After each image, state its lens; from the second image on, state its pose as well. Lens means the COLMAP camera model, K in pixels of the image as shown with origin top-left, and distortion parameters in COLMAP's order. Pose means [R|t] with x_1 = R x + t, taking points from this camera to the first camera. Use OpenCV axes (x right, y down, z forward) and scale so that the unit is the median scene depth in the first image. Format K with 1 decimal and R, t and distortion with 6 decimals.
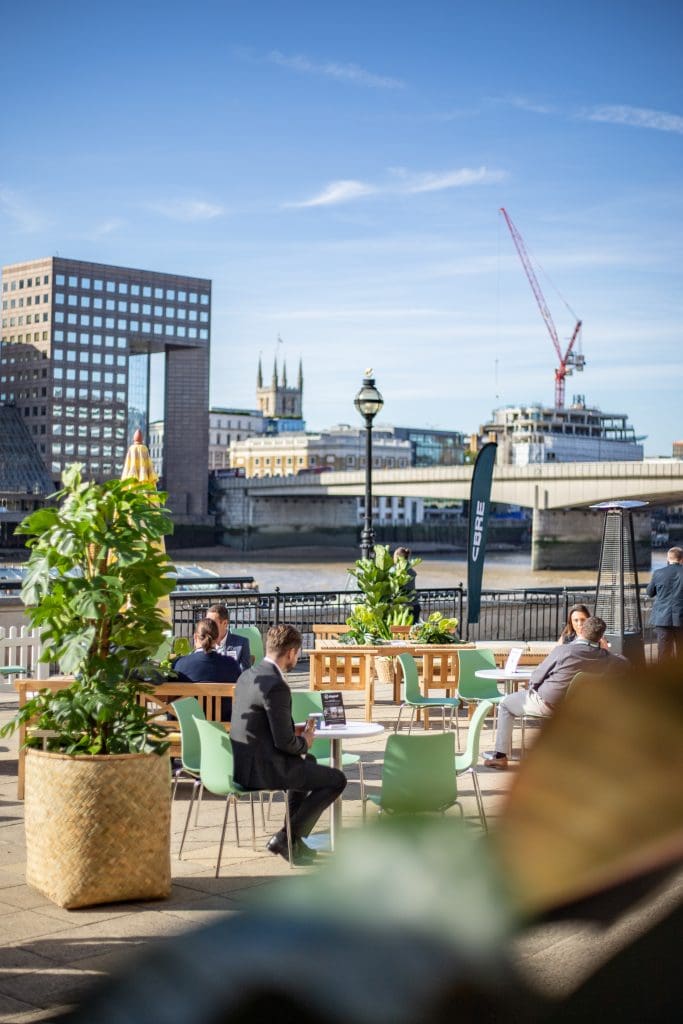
lens RADIAL K [[1466.4, 0, 344.8], [0, 1466.4, 507.3], [0, 0, 1]] dist [-0.115296, 0.000000]
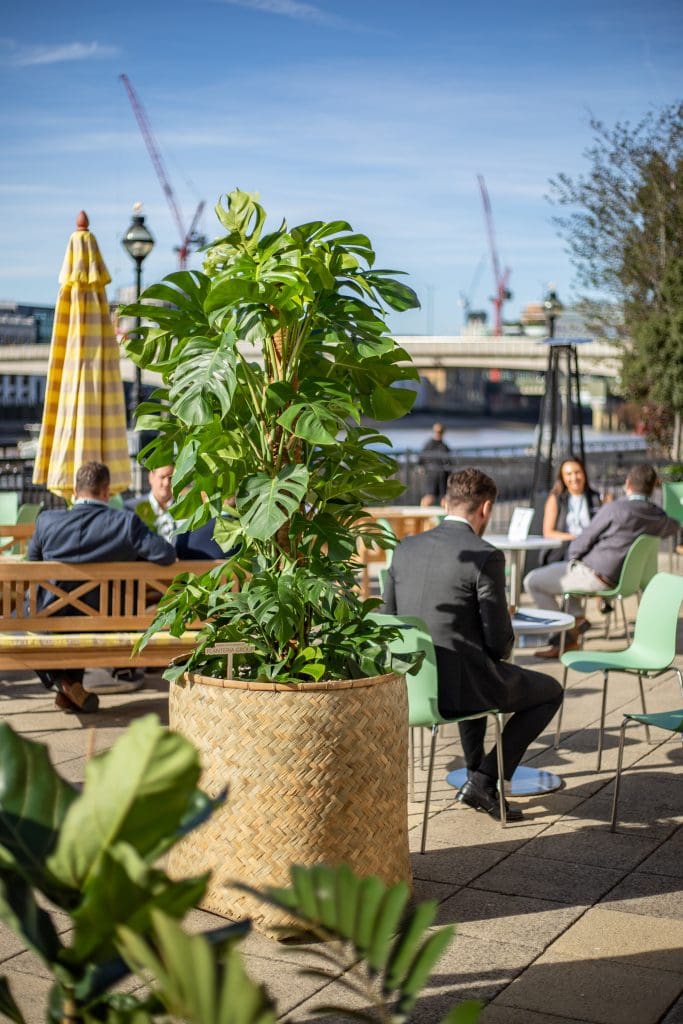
lens RADIAL K [[1466.4, 0, 333.2], [0, 1466.4, 505.1], [0, 0, 1]] dist [-0.115296, 0.000000]
pose [[0.971204, -0.015743, 0.237730, -0.308782], [-0.003927, 0.996621, 0.082041, 0.050380], [-0.238218, -0.080612, 0.967861, 0.431118]]
